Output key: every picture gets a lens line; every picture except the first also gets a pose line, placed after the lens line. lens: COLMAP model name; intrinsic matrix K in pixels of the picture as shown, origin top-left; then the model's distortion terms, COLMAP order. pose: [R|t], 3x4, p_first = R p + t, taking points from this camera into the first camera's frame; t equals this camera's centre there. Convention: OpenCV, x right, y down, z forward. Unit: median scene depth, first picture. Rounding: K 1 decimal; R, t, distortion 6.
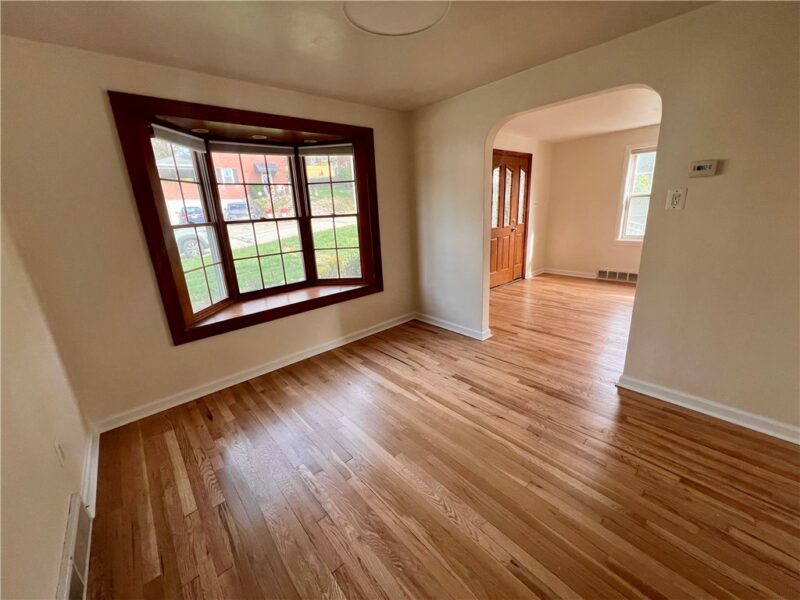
lens RADIAL K [[319.2, 0, 399.2], [0, 319.2, 298.2], [0, 0, 1]] dist [-0.000962, 0.000515]
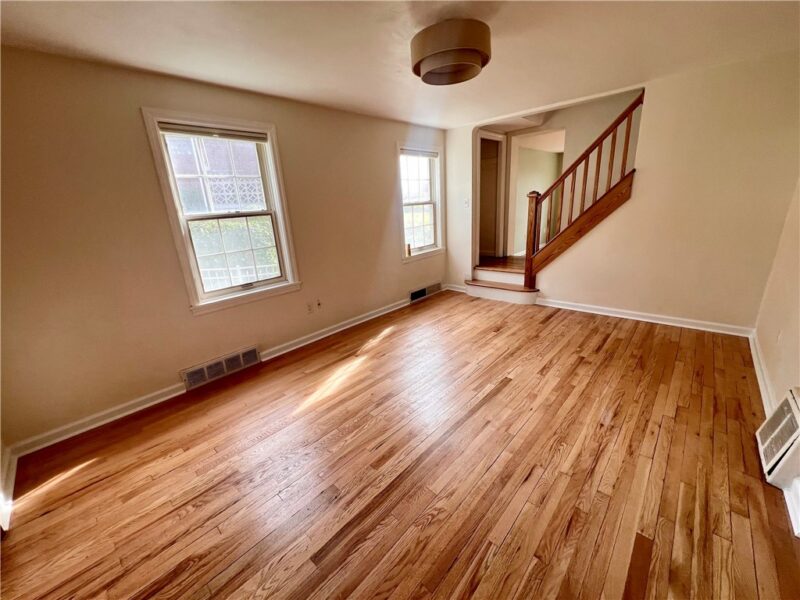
lens RADIAL K [[319.2, 0, 399.2], [0, 319.2, 298.2], [0, 0, 1]] dist [-0.000962, 0.000515]
pose [[-0.099690, -0.230289, 0.968003, 0.398428], [0.335066, 0.908261, 0.250583, -0.479473], [-0.936906, 0.349326, -0.013382, 1.612157]]
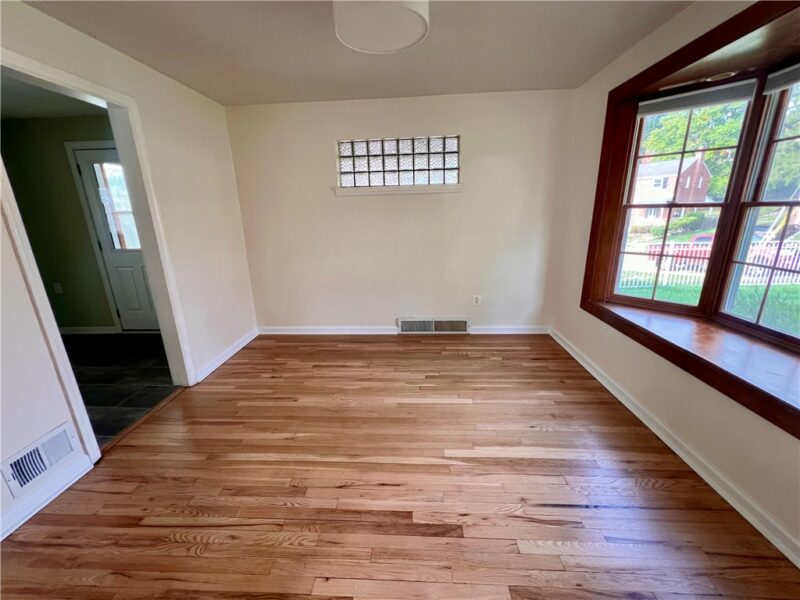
lens RADIAL K [[319.2, 0, 399.2], [0, 319.2, 298.2], [0, 0, 1]] dist [-0.000962, 0.000515]
pose [[-0.698045, 0.255603, -0.668880, 0.563814], [-0.139043, 0.867955, 0.476783, -0.360859], [0.702424, 0.425819, -0.570332, 1.225212]]
